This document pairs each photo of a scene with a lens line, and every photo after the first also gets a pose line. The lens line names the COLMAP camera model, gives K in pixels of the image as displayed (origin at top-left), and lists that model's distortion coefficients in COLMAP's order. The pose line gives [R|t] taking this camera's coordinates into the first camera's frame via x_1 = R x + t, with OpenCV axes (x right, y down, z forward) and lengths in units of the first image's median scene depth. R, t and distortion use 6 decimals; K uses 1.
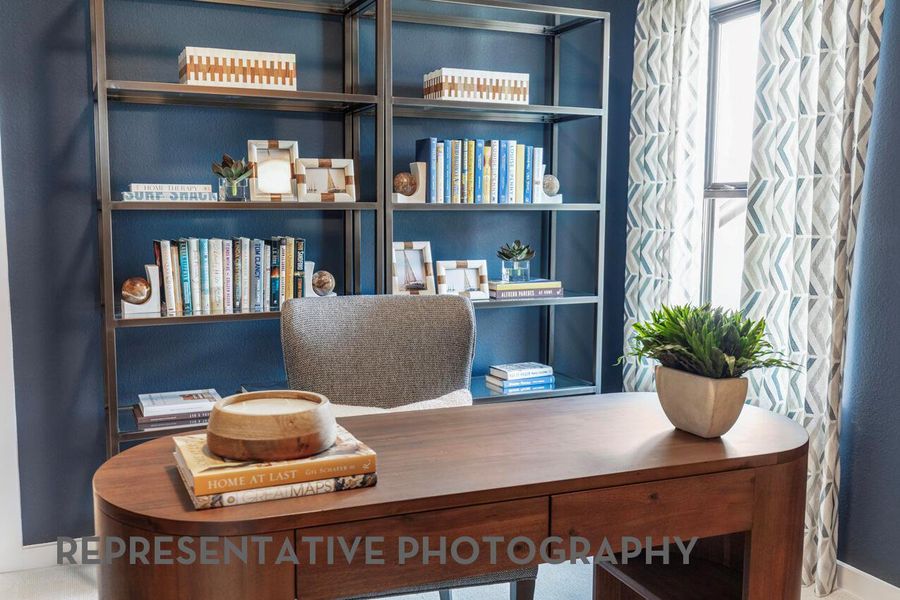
lens RADIAL K [[898.0, 0, 449.8], [0, 898.0, 337.8], [0, 0, 1]] dist [0.000055, -0.005991]
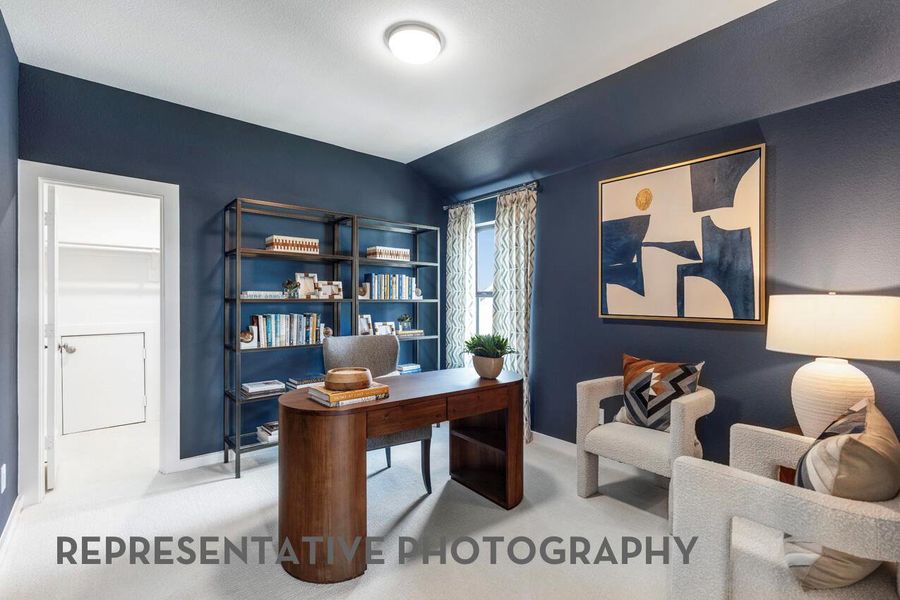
lens RADIAL K [[410.5, 0, 480.4], [0, 410.5, 308.5], [0, 0, 1]] dist [0.000418, -0.000061]
pose [[0.950793, -0.005209, 0.309784, -0.095500], [0.043266, 0.992294, -0.116108, 0.021331], [-0.306792, 0.123798, 0.943691, -0.168891]]
